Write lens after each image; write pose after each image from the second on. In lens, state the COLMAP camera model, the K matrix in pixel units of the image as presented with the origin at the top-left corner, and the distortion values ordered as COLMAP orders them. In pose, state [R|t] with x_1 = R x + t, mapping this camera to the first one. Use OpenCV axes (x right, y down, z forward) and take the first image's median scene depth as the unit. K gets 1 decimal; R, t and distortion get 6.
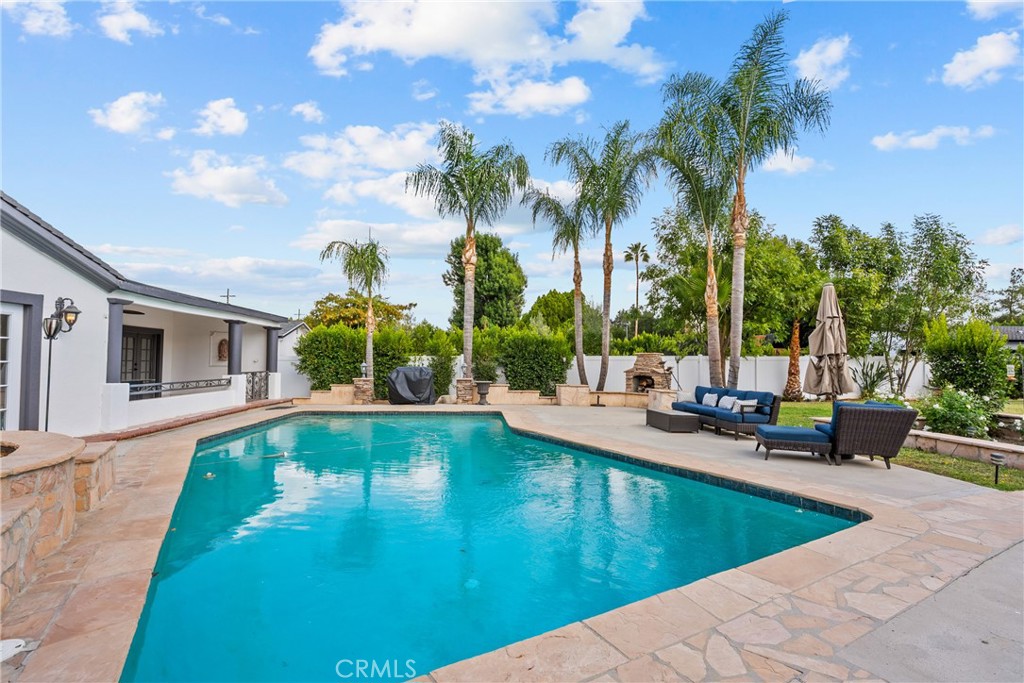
lens RADIAL K [[471.4, 0, 509.1], [0, 471.4, 341.1], [0, 0, 1]] dist [-0.009865, 0.003874]
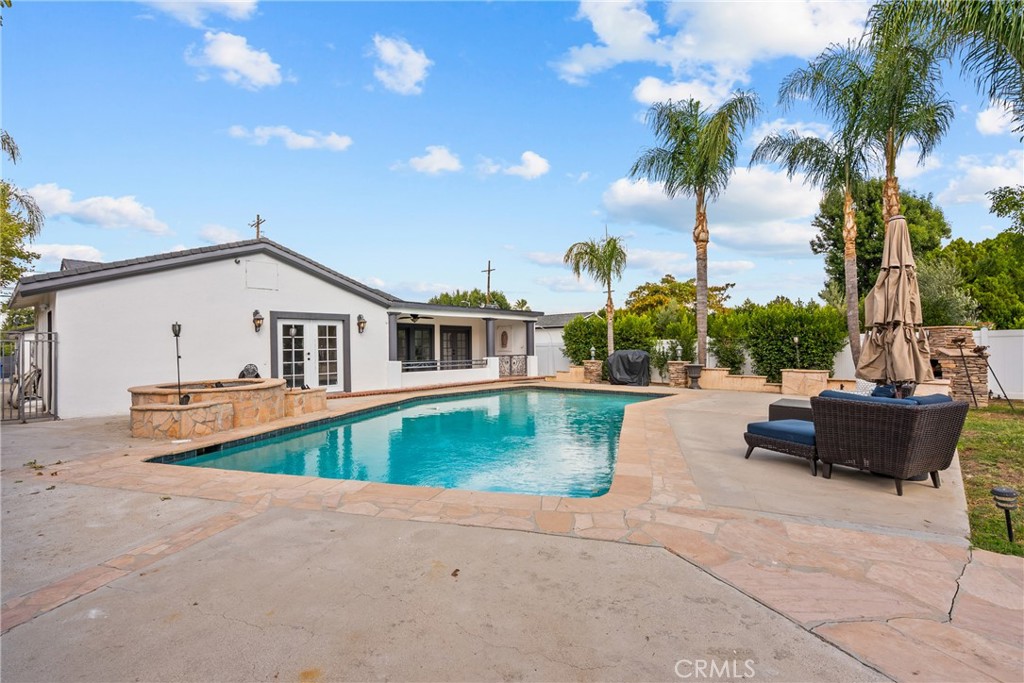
lens RADIAL K [[471.4, 0, 504.6], [0, 471.4, 345.8], [0, 0, 1]] dist [-0.009865, 0.003874]
pose [[0.684382, -0.018057, -0.728900, 0.388993], [0.047464, 0.998676, 0.019824, 0.010448], [0.727577, -0.048164, 0.684334, 0.065857]]
